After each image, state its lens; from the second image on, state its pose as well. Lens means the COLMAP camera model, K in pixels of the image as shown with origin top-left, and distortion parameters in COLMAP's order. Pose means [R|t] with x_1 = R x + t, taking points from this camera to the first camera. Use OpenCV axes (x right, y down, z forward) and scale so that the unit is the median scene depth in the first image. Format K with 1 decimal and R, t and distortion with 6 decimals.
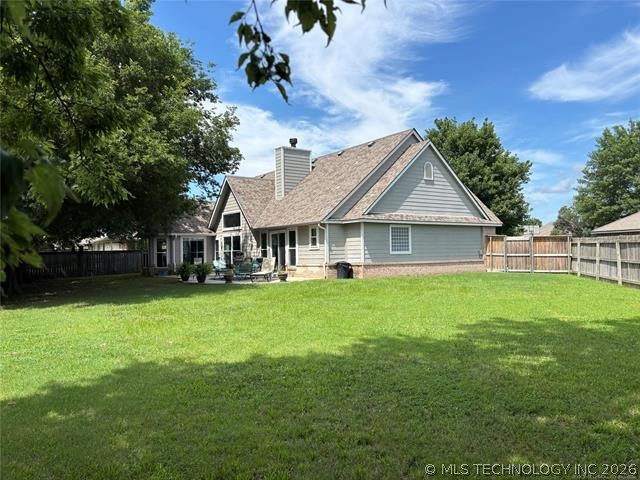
lens RADIAL K [[482.0, 0, 323.3], [0, 482.0, 242.7], [0, 0, 1]] dist [0.067683, -0.096730]
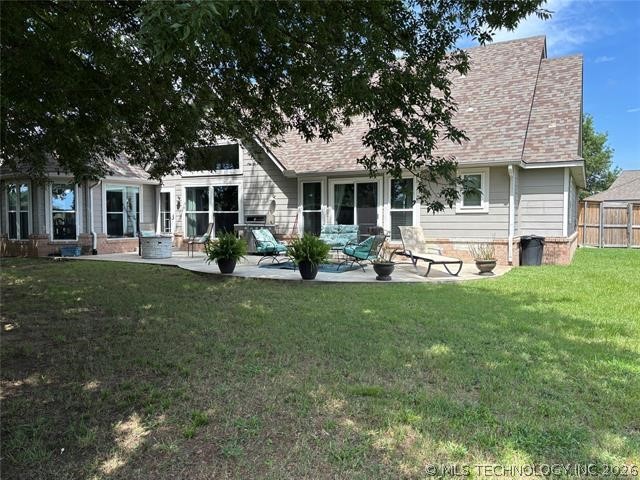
lens RADIAL K [[482.0, 0, 323.3], [0, 482.0, 242.7], [0, 0, 1]] dist [0.067683, -0.096730]
pose [[0.906358, -0.001316, 0.422509, -0.342541], [-0.027872, 0.997631, 0.062899, 0.014955], [-0.421590, -0.068785, 0.904174, 0.463844]]
